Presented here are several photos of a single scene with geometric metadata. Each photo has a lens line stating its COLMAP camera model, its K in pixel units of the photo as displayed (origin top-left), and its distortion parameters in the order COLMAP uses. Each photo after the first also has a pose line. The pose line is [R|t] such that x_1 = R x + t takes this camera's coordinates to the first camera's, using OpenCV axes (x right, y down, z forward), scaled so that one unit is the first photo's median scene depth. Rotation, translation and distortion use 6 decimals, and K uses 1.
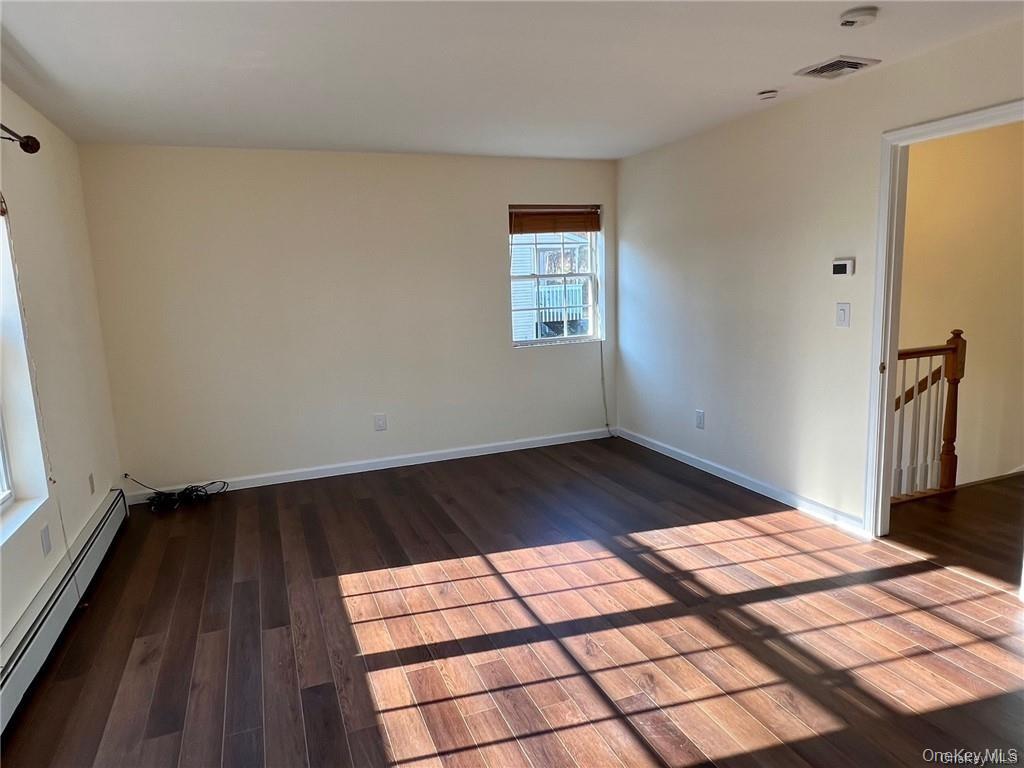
lens RADIAL K [[634.2, 0, 506.1], [0, 634.2, 384.0], [0, 0, 1]] dist [-0.010561, -0.000843]
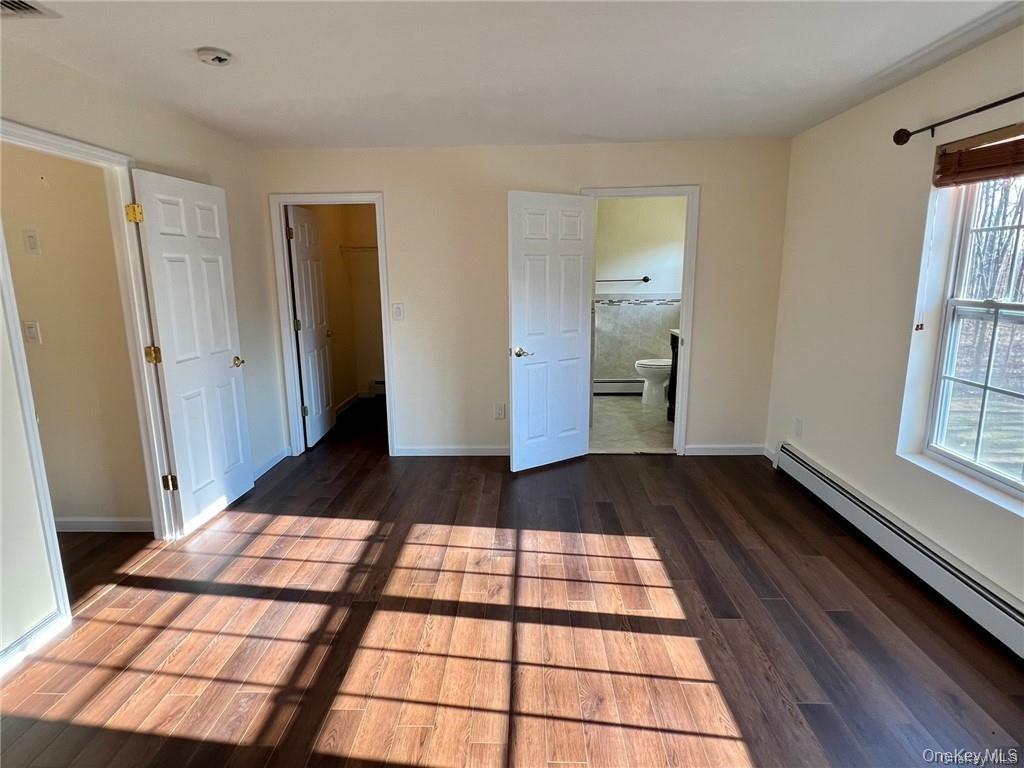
lens RADIAL K [[575.9, 0, 510.8], [0, 575.9, 383.0], [0, 0, 1]] dist [-0.016709, 0.000549]
pose [[-0.919236, -0.027240, 0.392764, -0.296660], [0.109870, 0.940223, 0.322351, -0.287266], [-0.378067, 0.339469, -0.861293, 1.711685]]
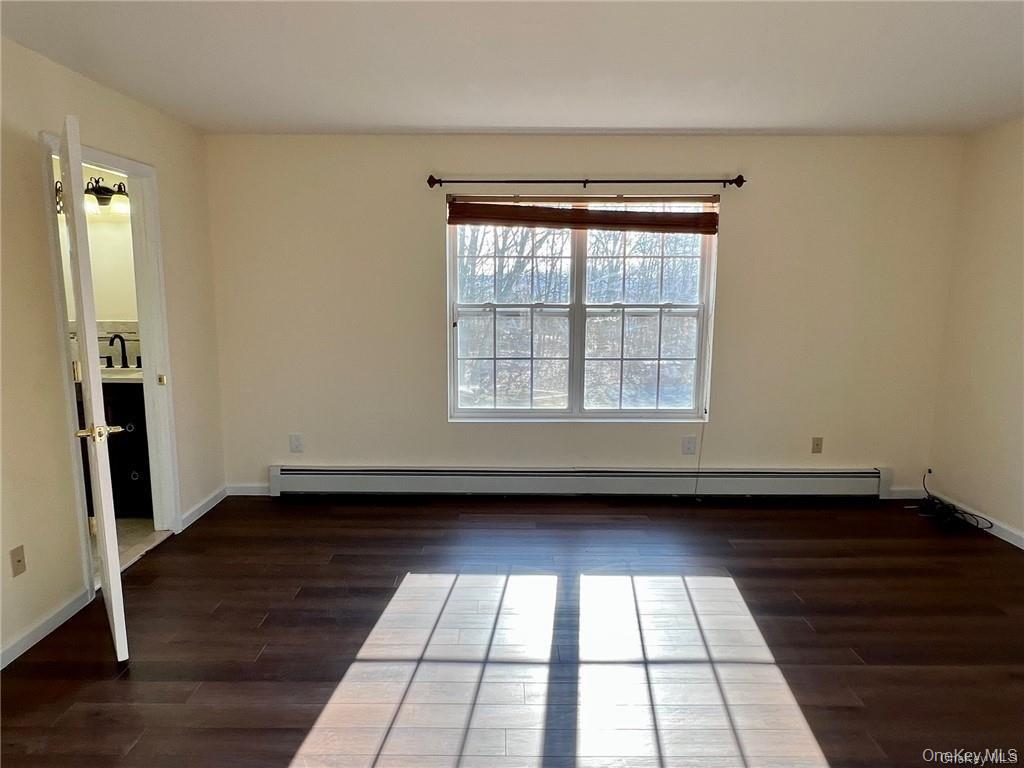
lens RADIAL K [[634.2, 0, 508.9], [0, 634.2, 393.4], [0, 0, 1]] dist [-0.010561, -0.000843]
pose [[-0.349348, 0.196759, -0.916101, 0.894378], [-0.143935, 0.954830, 0.259966, -0.232252], [0.925872, 0.222678, -0.305247, 1.129815]]
